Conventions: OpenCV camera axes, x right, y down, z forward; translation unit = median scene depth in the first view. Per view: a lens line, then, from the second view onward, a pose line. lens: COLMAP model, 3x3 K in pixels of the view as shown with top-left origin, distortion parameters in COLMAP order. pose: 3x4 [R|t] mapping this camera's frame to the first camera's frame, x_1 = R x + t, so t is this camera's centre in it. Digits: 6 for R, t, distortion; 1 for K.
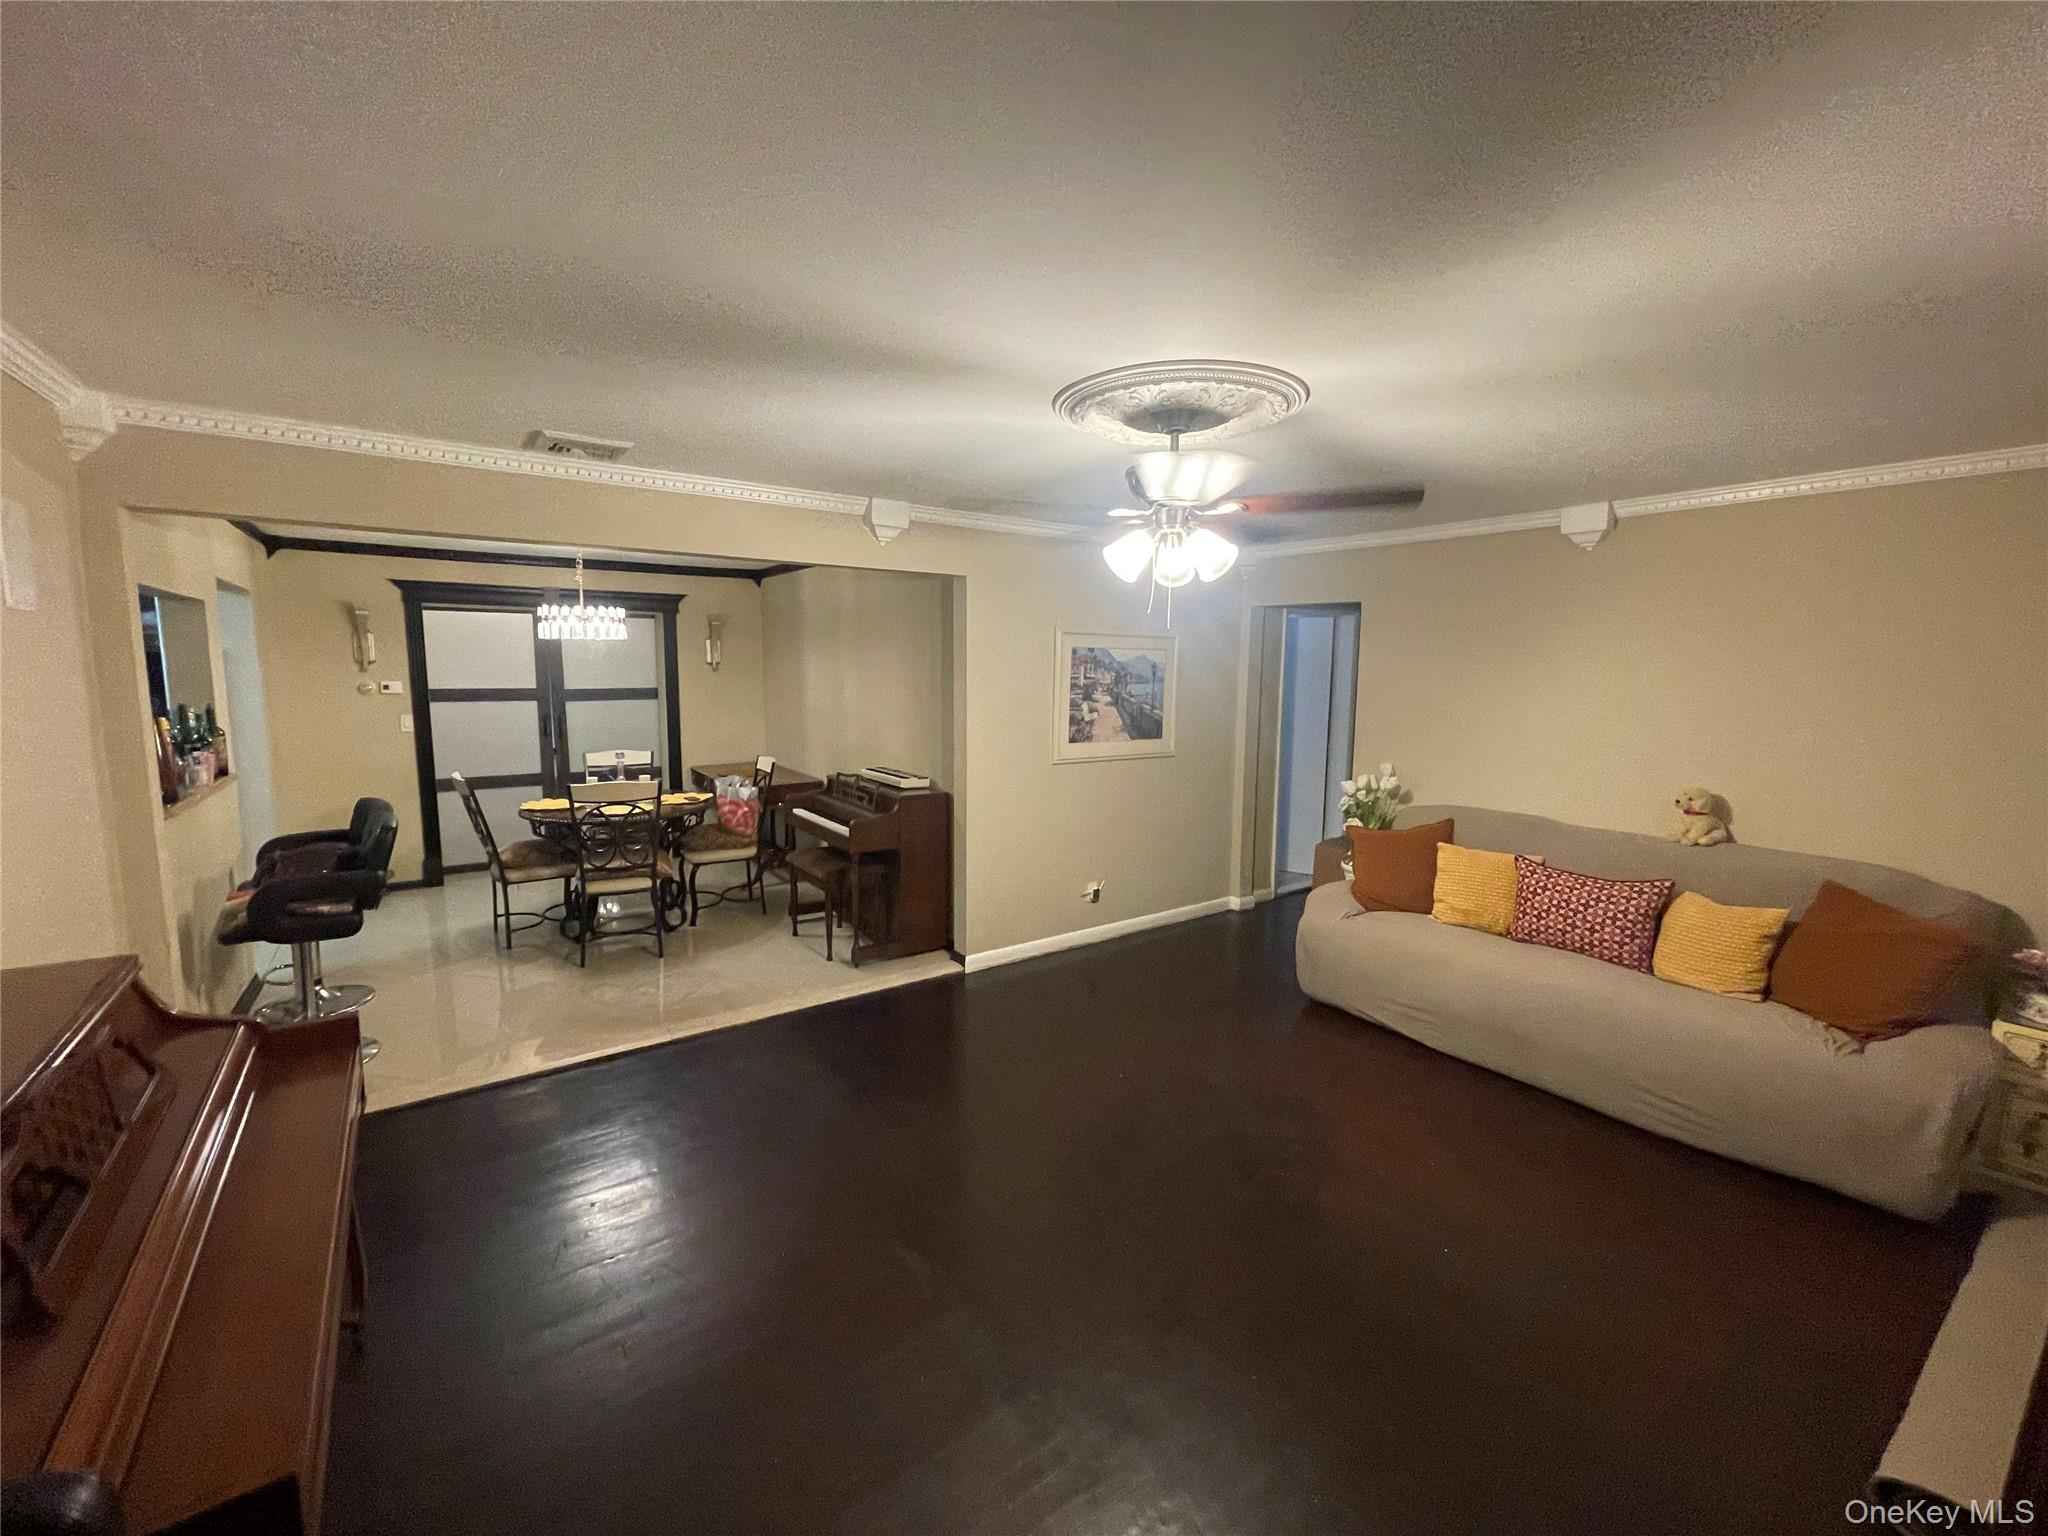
lens RADIAL K [[859.7, 0, 1020.5], [0, 859.7, 775.0], [0, 0, 1]] dist [-0.001521, -0.000104]
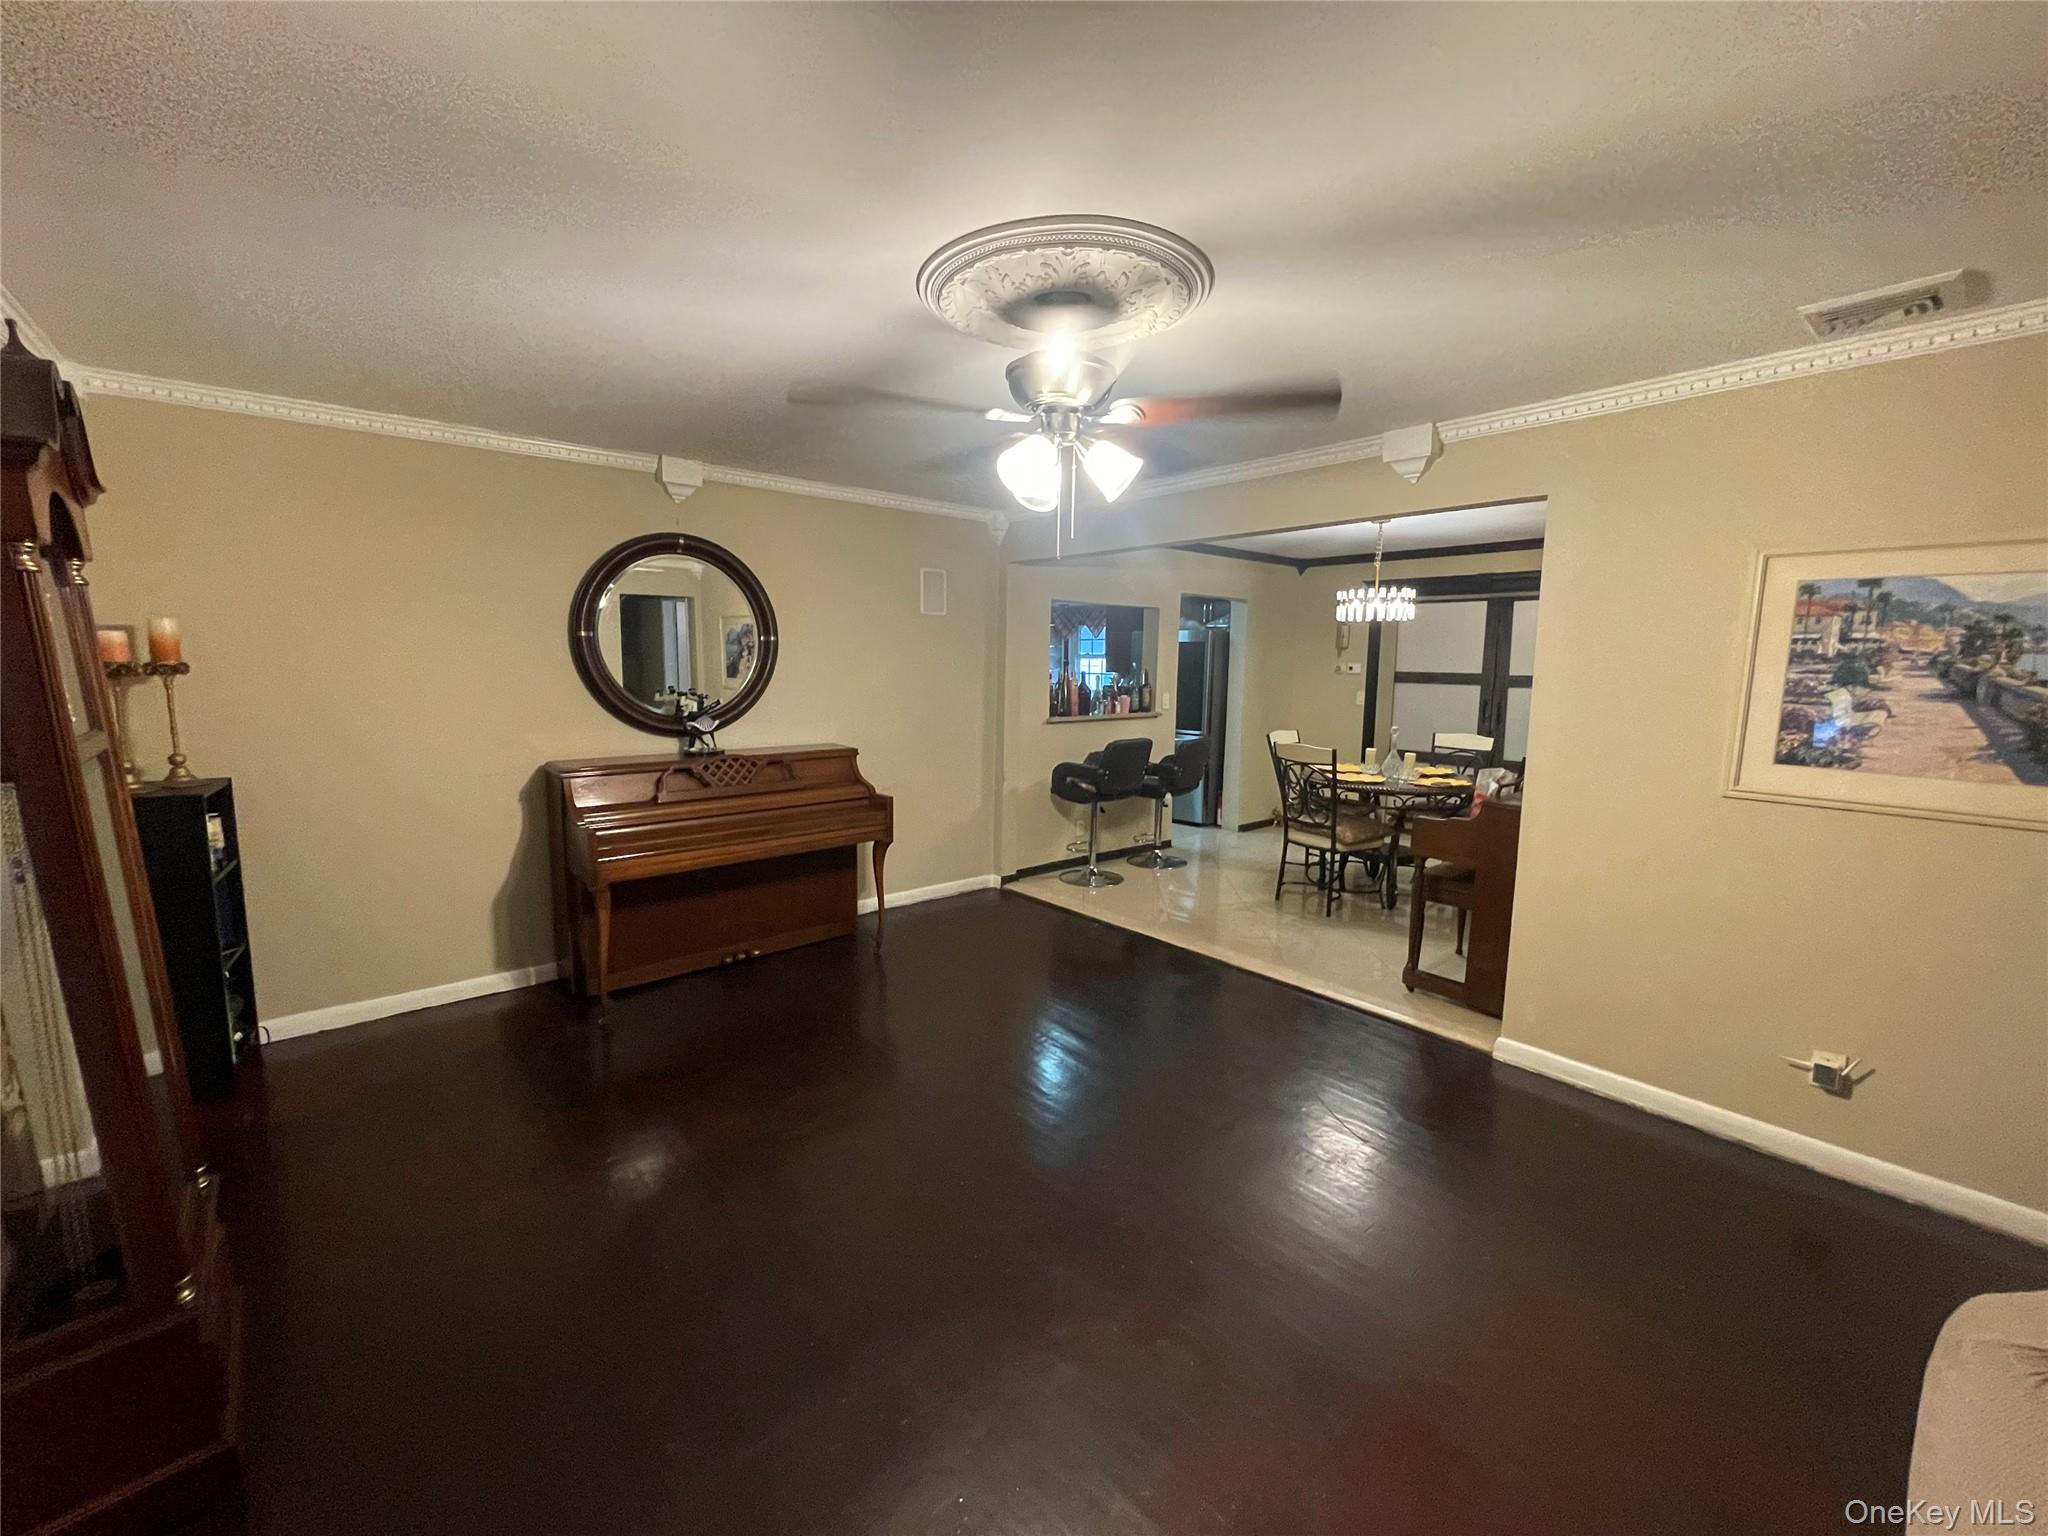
lens RADIAL K [[823.6, 0, 1015.9], [0, 823.6, 767.6], [0, 0, 1]] dist [-0.000165, -0.000078]
pose [[0.083912, 0.120700, -0.989136, 0.519108], [-0.141262, 0.984053, 0.108096, -0.023292], [0.986410, 0.130657, 0.099624, 0.484078]]
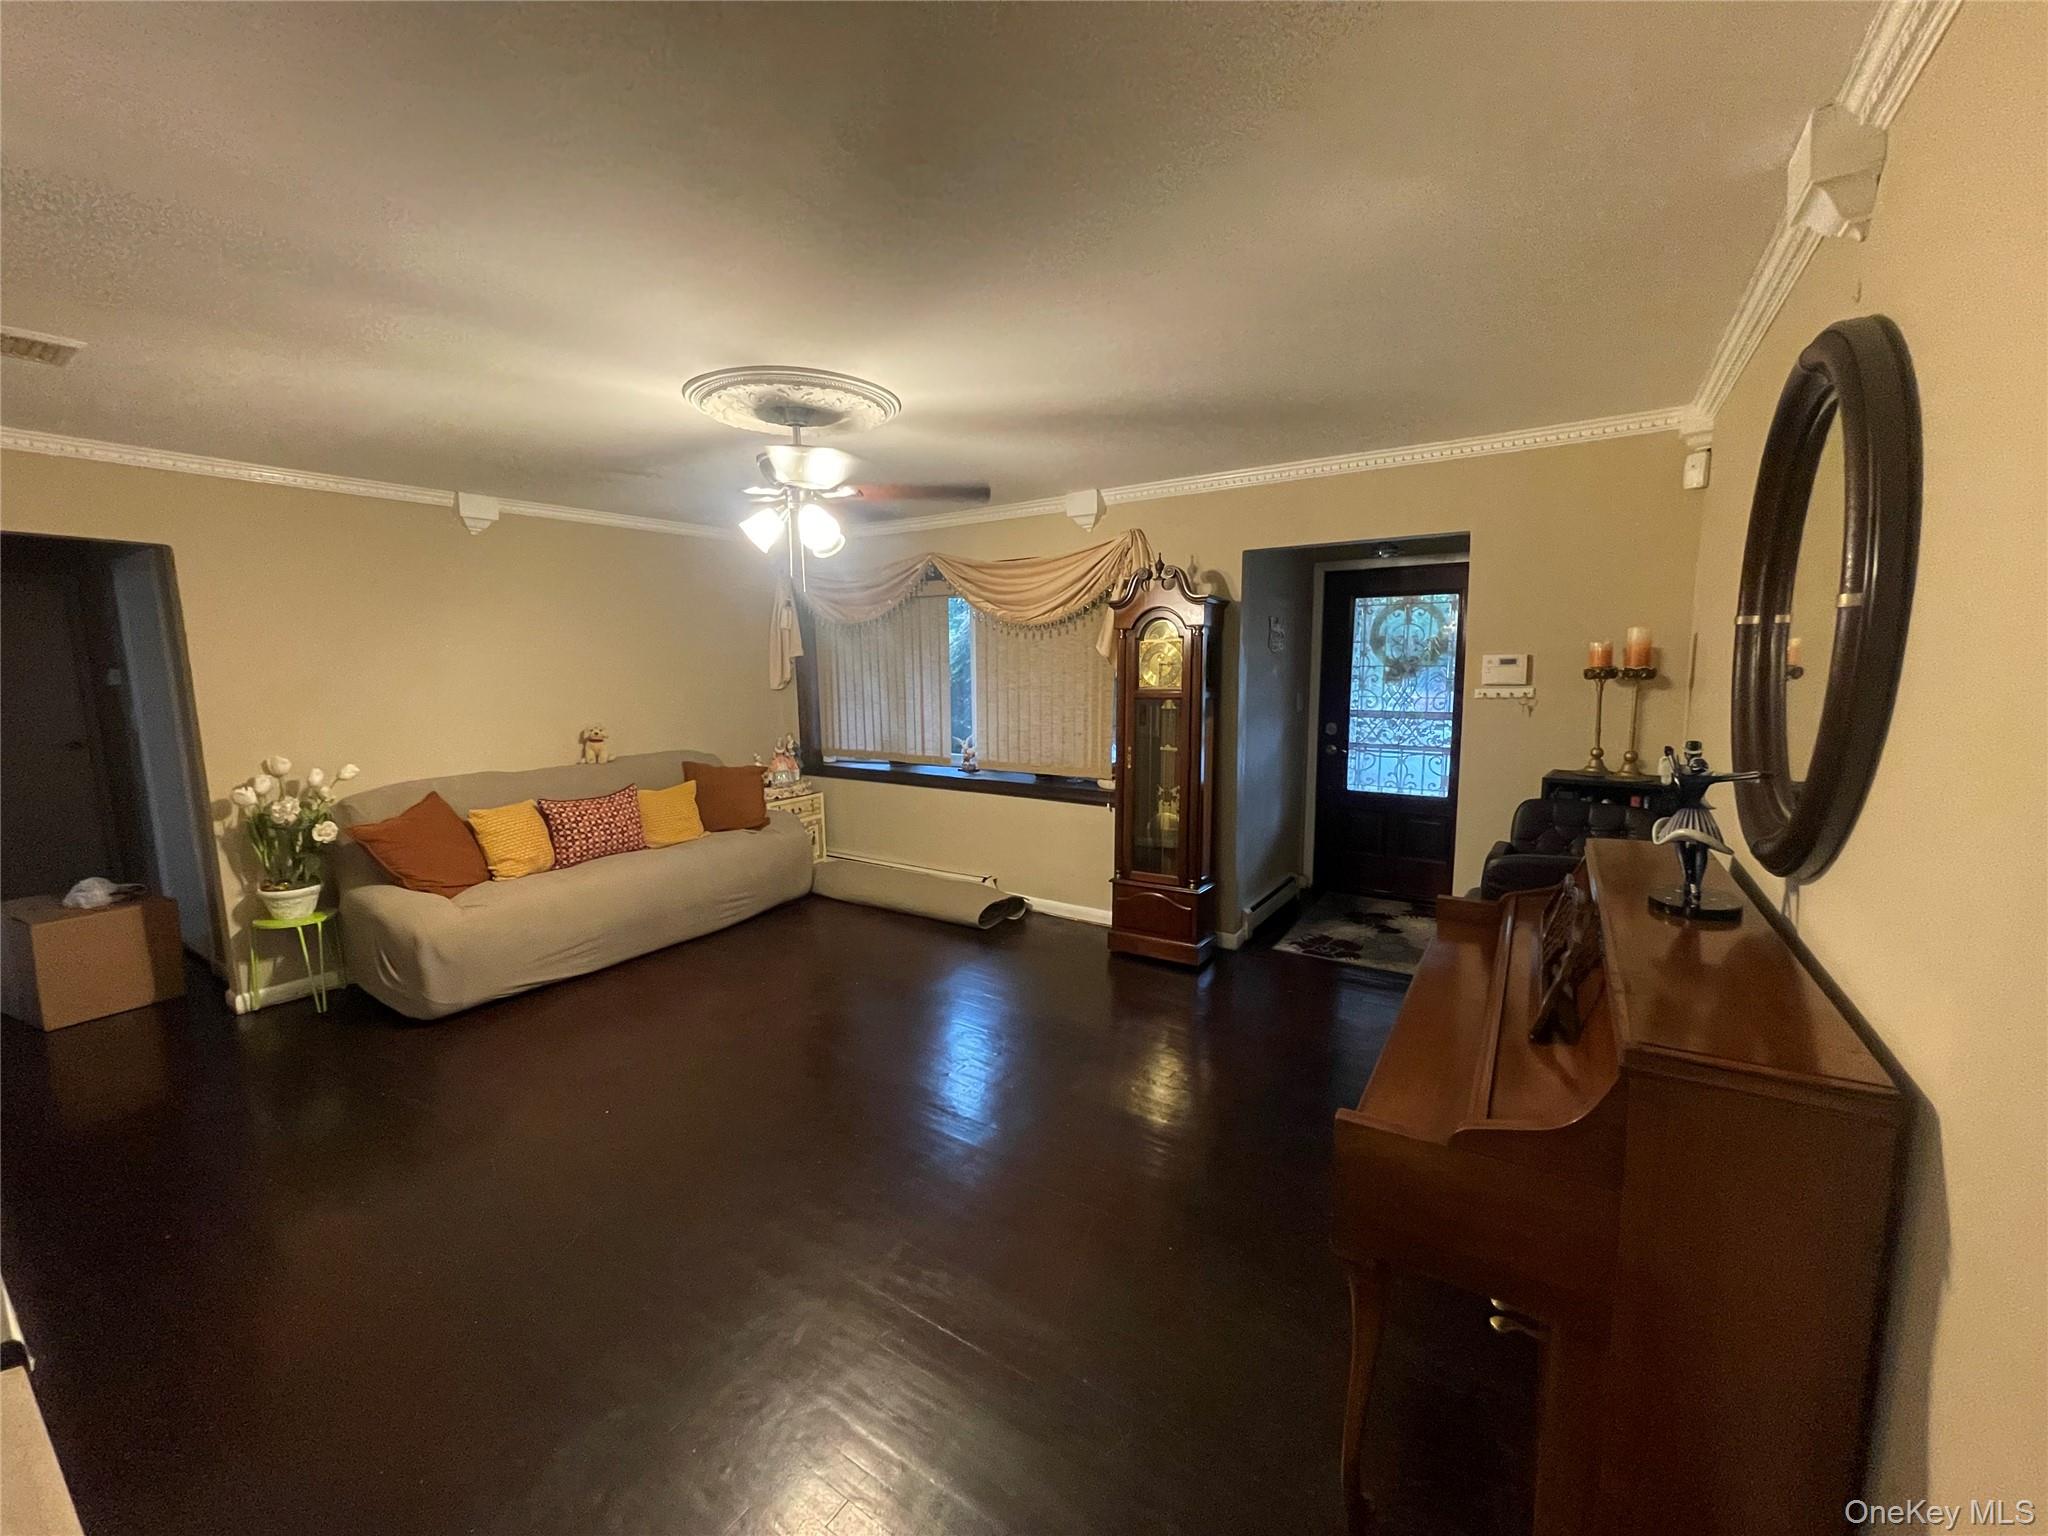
lens RADIAL K [[809.7, 0, 1024.0], [0, 809.7, 768.0], [0, 0, 1]] dist [0.000169, 0.000013]
pose [[-0.357074, -0.131202, 0.924816, -0.519422], [0.131020, 0.973263, 0.188662, -0.053722], [-0.924842, 0.188535, -0.330336, 0.602373]]
